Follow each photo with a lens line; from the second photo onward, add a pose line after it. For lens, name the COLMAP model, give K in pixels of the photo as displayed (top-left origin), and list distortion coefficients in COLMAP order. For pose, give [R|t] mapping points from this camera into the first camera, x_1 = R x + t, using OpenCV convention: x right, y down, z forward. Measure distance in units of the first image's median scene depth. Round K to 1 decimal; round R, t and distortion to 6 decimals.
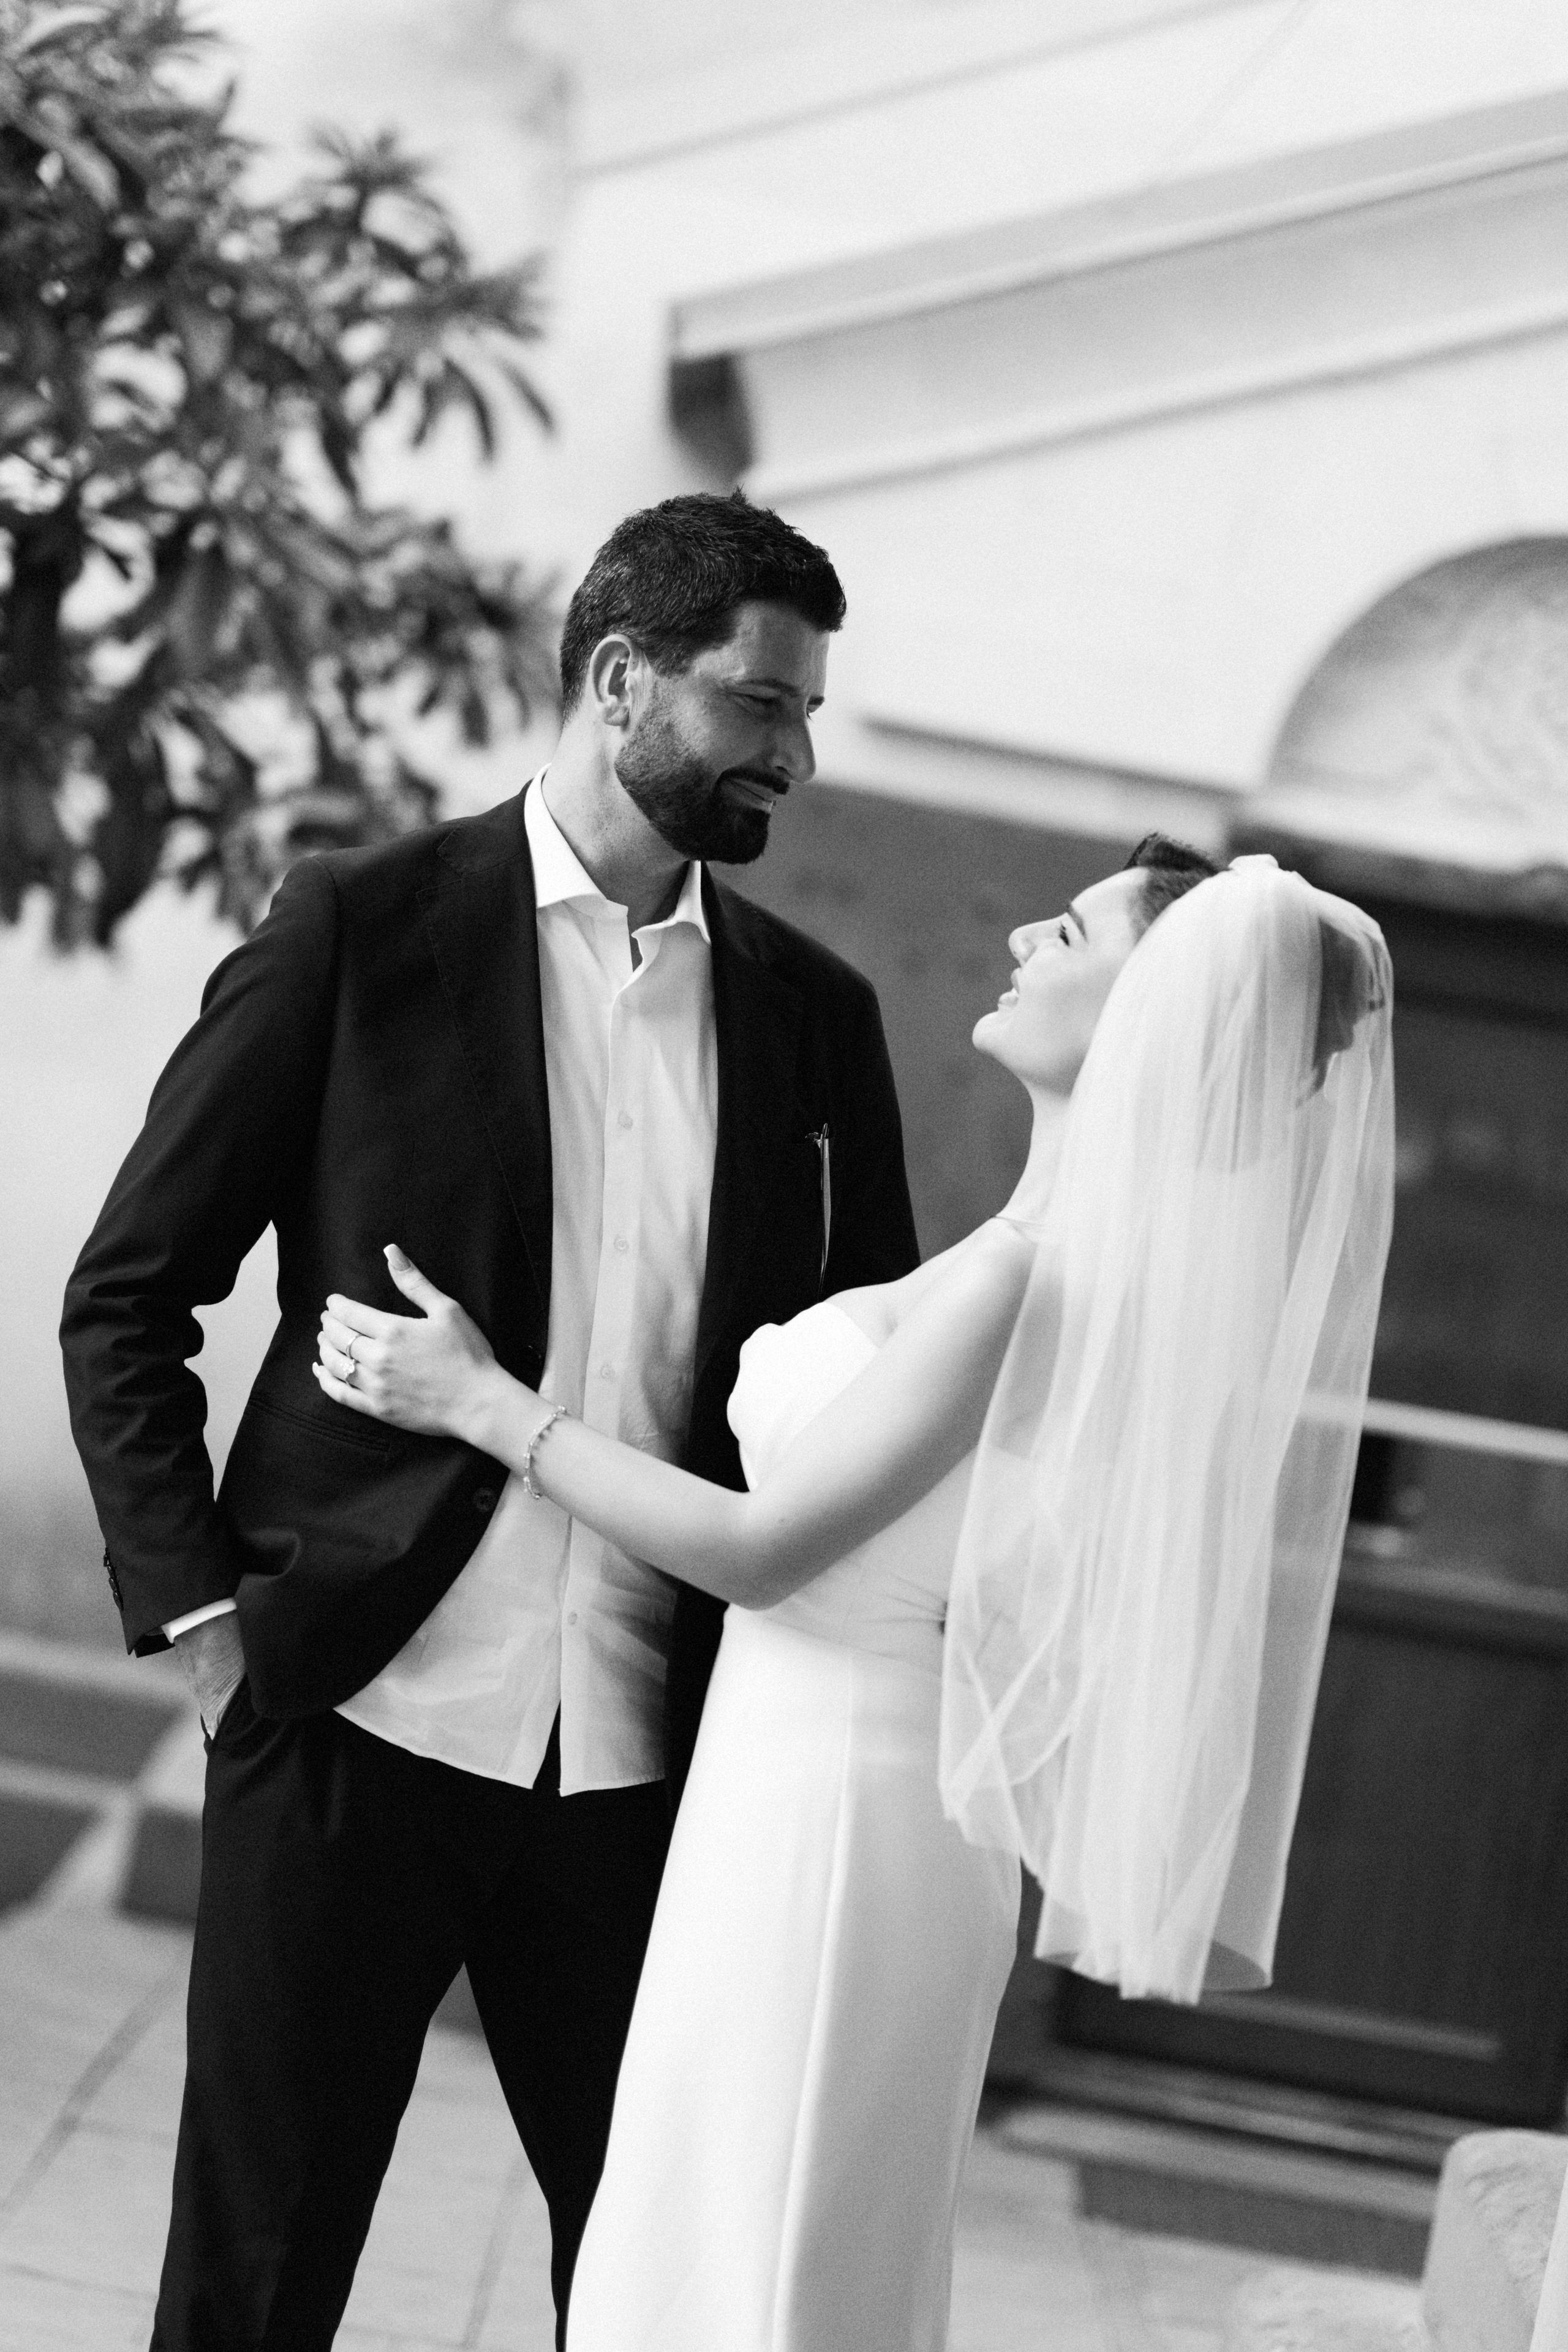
lens RADIAL K [[5673.1, 0, 784.0], [0, 5673.1, 1176.0], [0, 0, 1]] dist [0.274202, -2.916598]
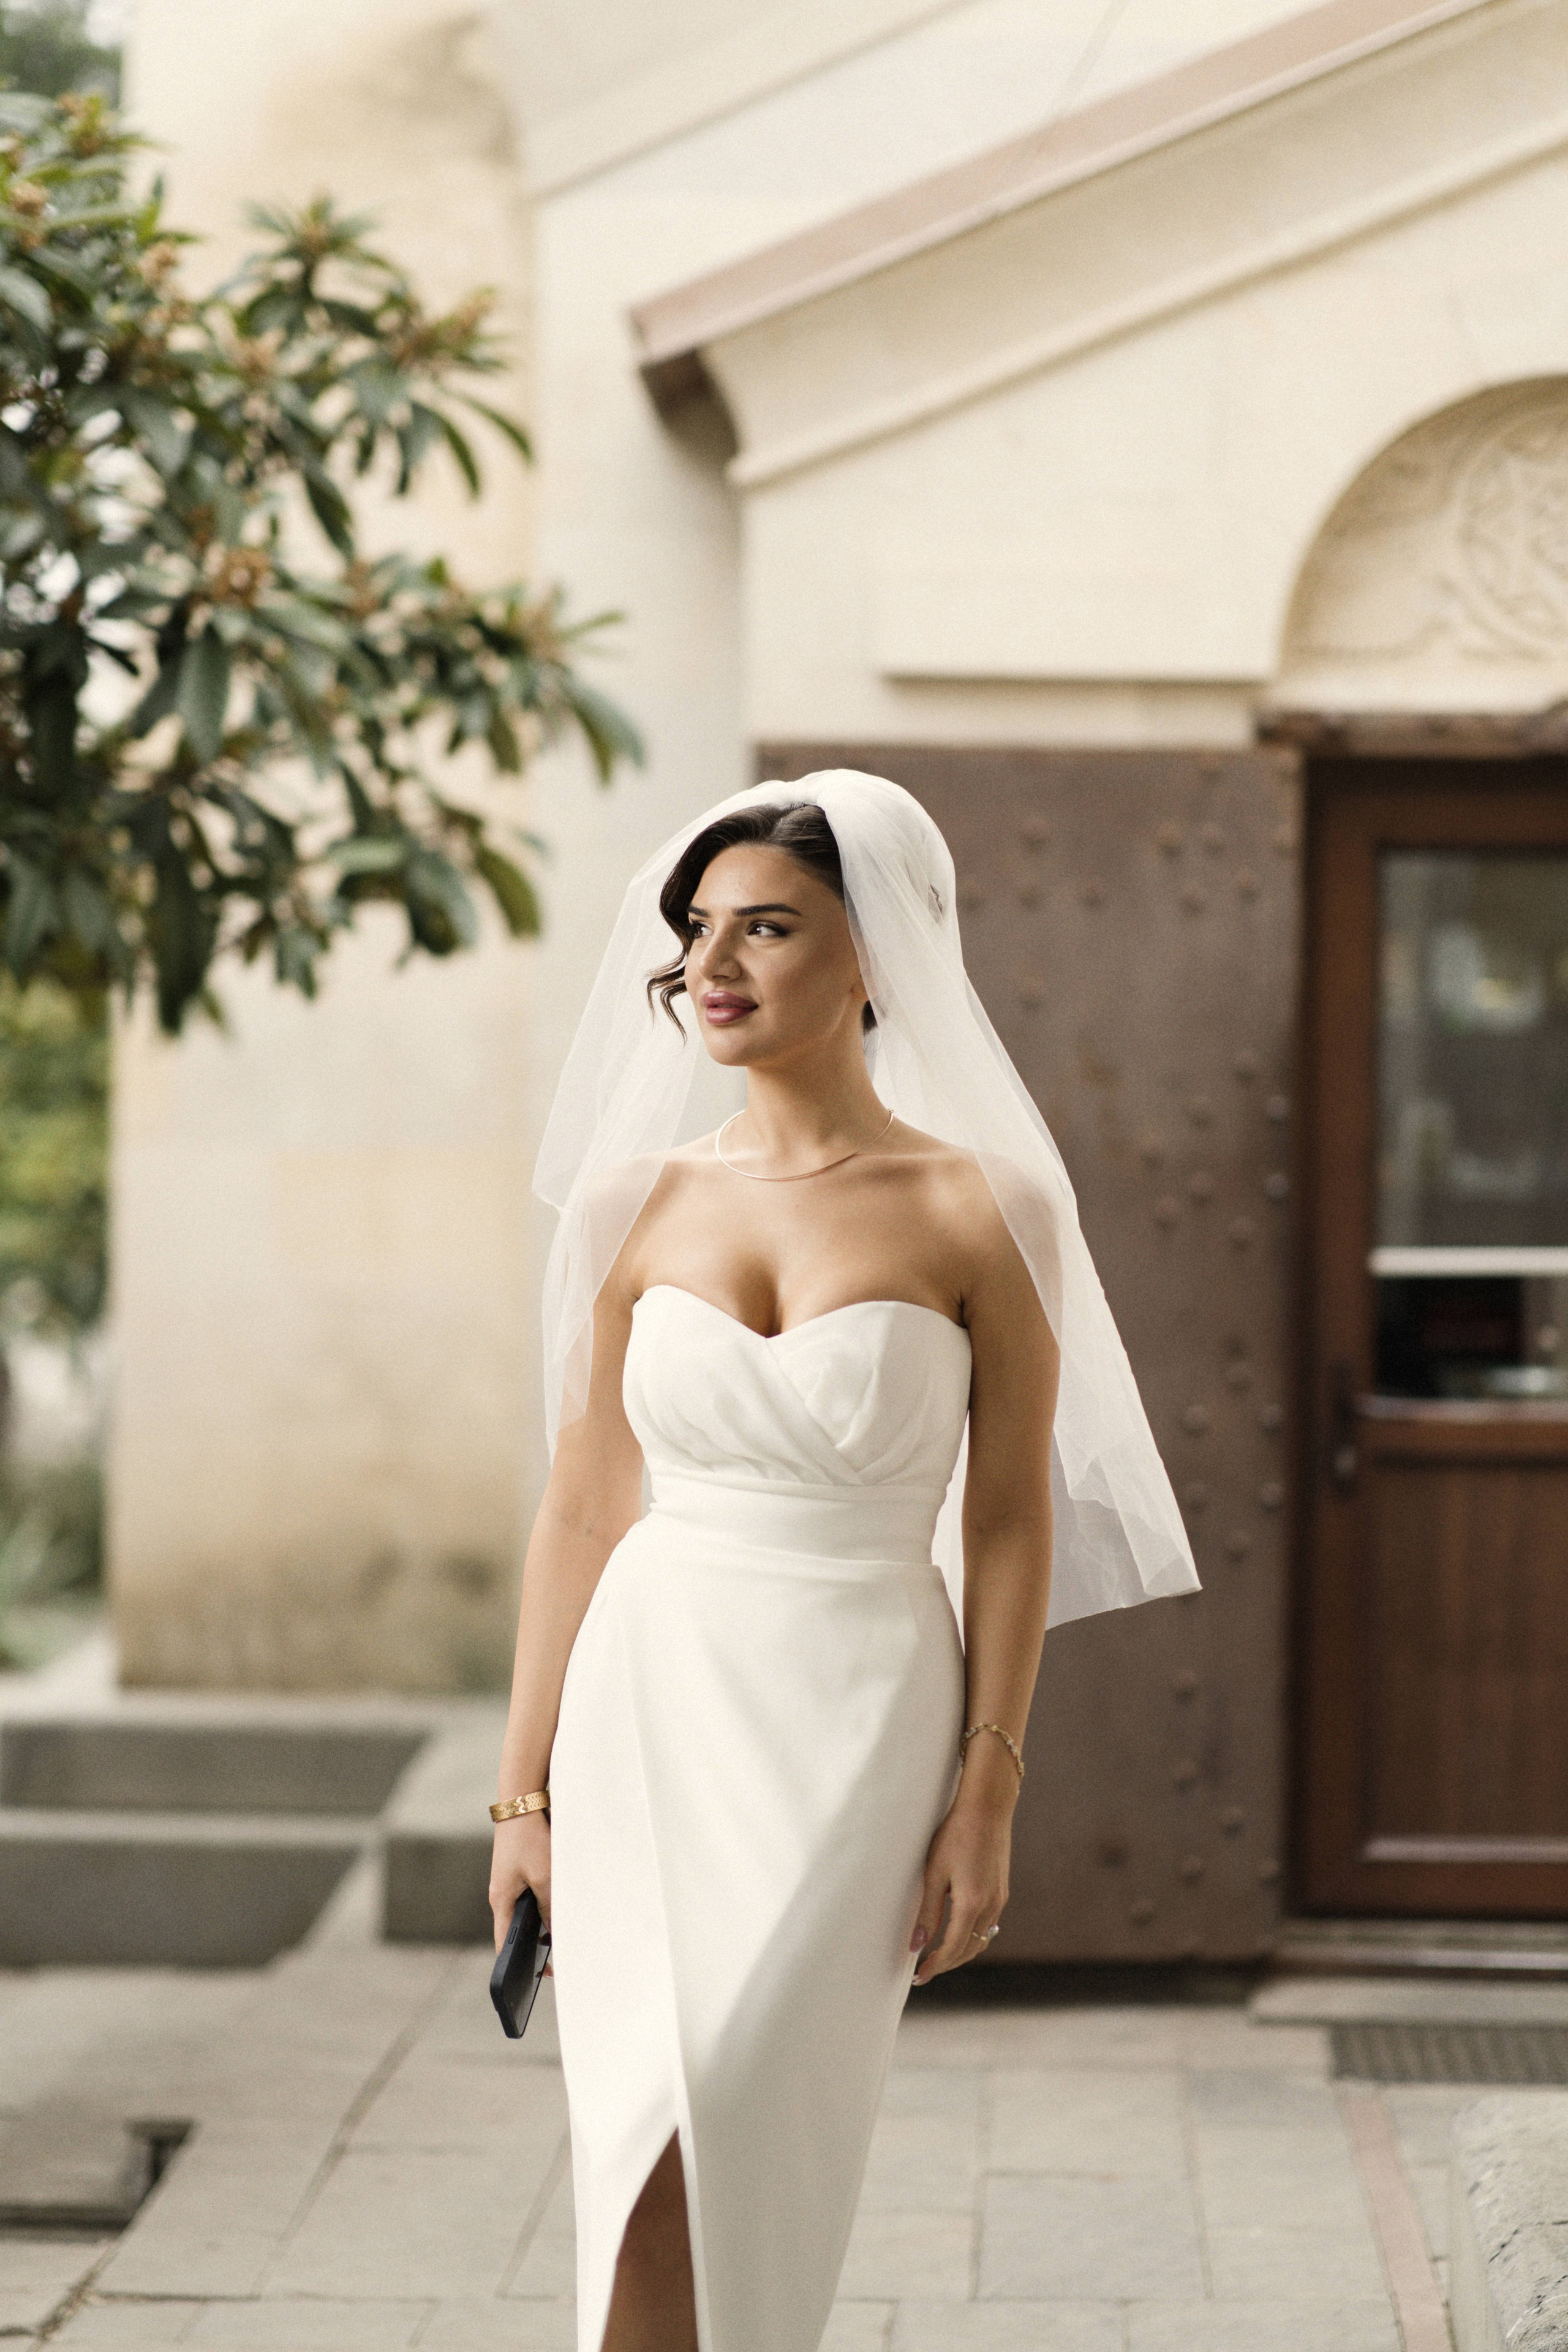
lens RADIAL K [[5652.2, 0, 784.0], [0, 5652.2, 1176.0], [0, 0, 1]] dist [0.330406, -4.043537]
pose [[0.984148, -0.170942, -0.047243, 0.032040], [0.171249, 0.985225, 0.002503, 0.002794], [0.046117, -0.010554, 0.998880, -0.026177]]
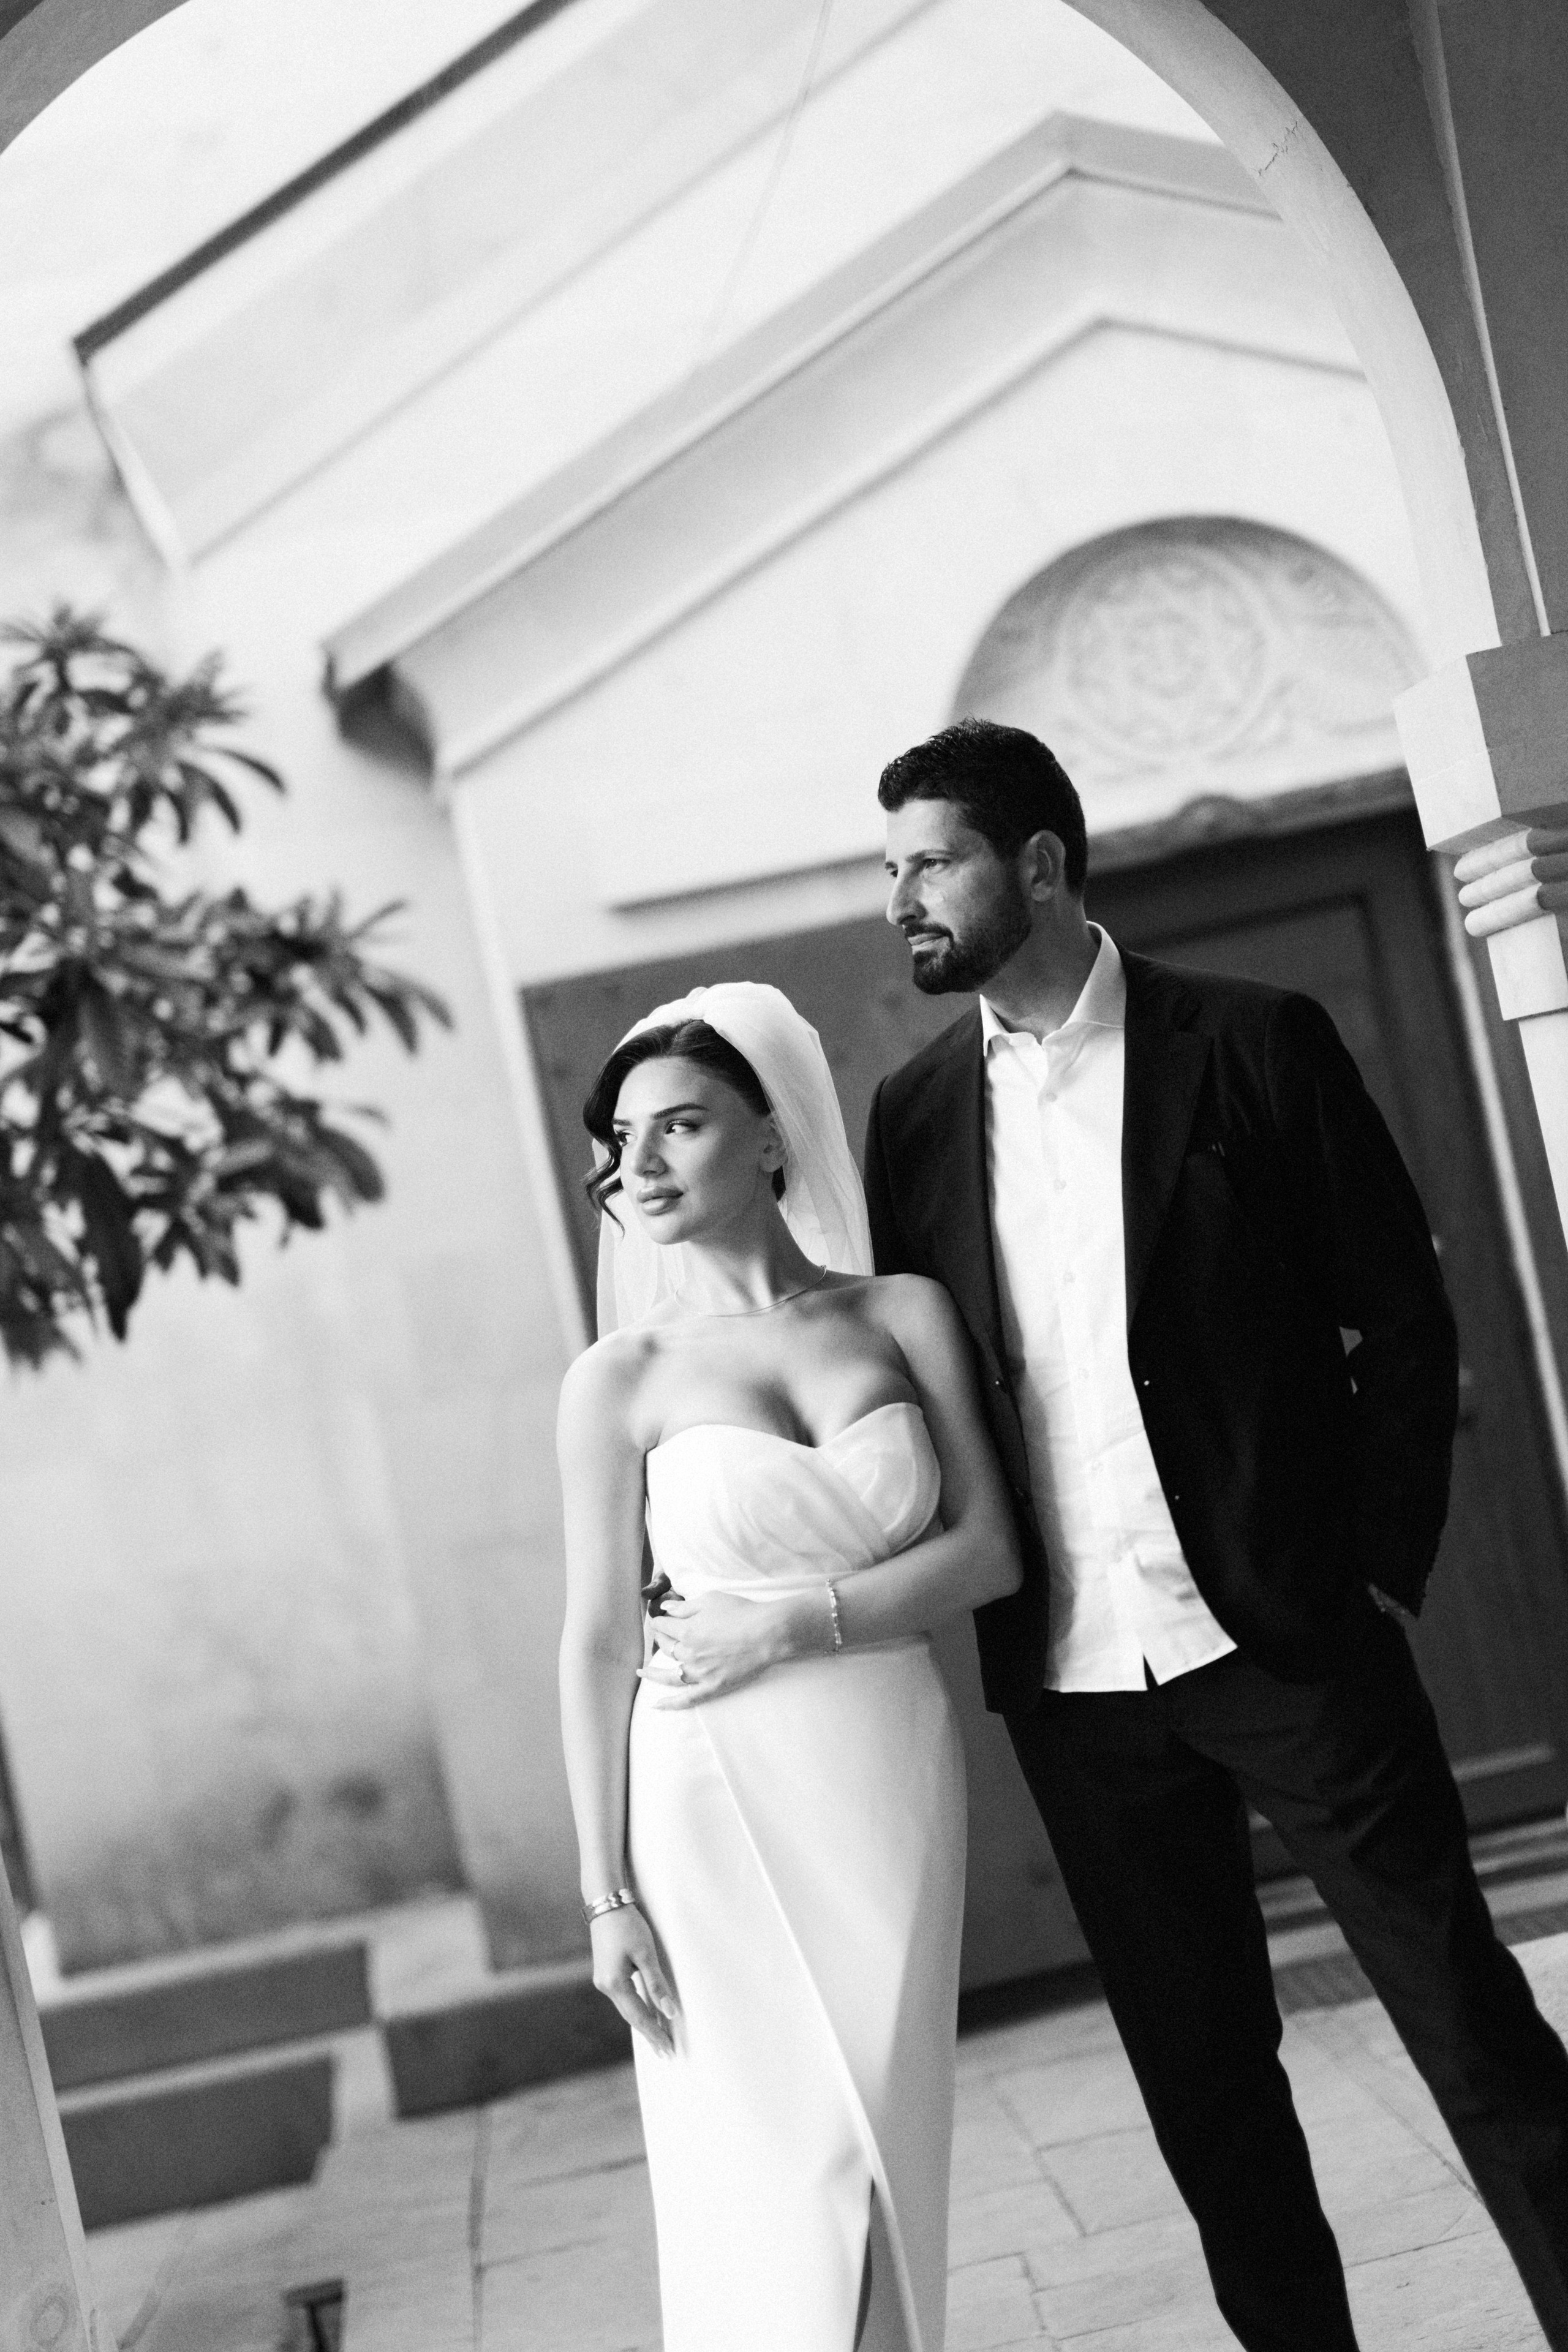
lens RADIAL K [[5673.1, 0, 784.0], [0, 5673.1, 1176.0], [0, 0, 1]] dist [0.274202, -2.916598]
pose [[0.920351, -0.386722, 0.058305, -0.047088], [0.387802, 0.921708, -0.008049, -0.007672], [-0.050627, 0.030019, 0.998266, -0.178906]]
